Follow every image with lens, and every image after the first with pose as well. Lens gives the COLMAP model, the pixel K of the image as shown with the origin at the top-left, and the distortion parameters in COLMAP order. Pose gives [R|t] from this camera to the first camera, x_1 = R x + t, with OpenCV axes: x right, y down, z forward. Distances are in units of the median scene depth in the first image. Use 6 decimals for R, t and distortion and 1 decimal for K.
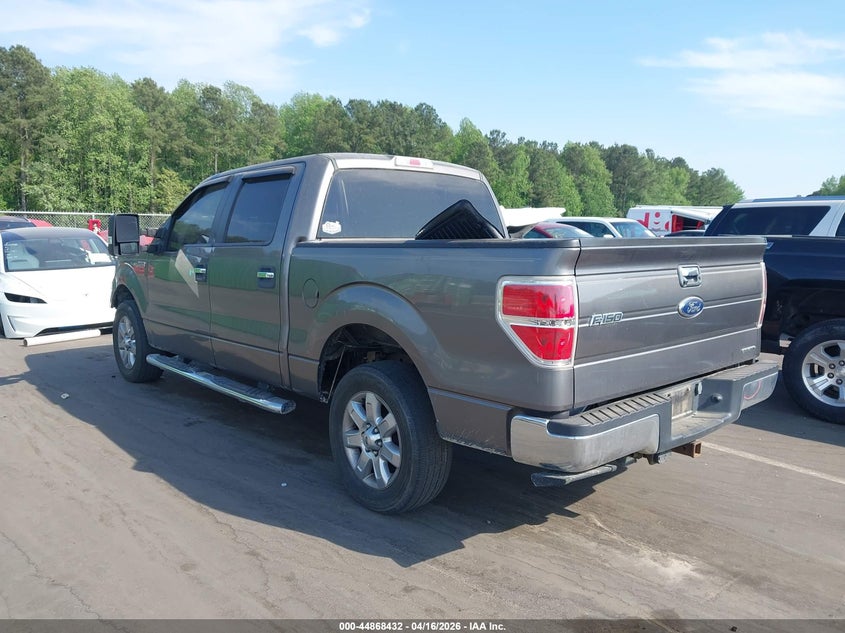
lens RADIAL K [[658.9, 0, 419.3], [0, 658.9, 317.3], [0, 0, 1]] dist [-0.008878, -0.007152]
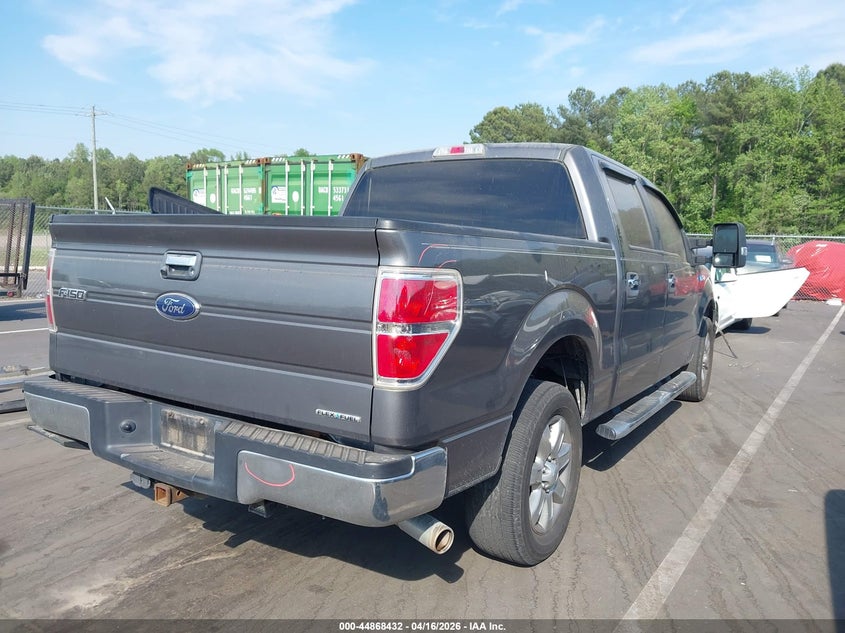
lens RADIAL K [[658.9, 0, 419.3], [0, 658.9, 317.3], [0, 0, 1]] dist [-0.008878, -0.007152]
pose [[0.297257, 0.104473, -0.949065, 1.237468], [-0.153179, 0.986339, 0.060598, -0.091672], [0.942430, 0.127364, 0.309200, 1.053955]]
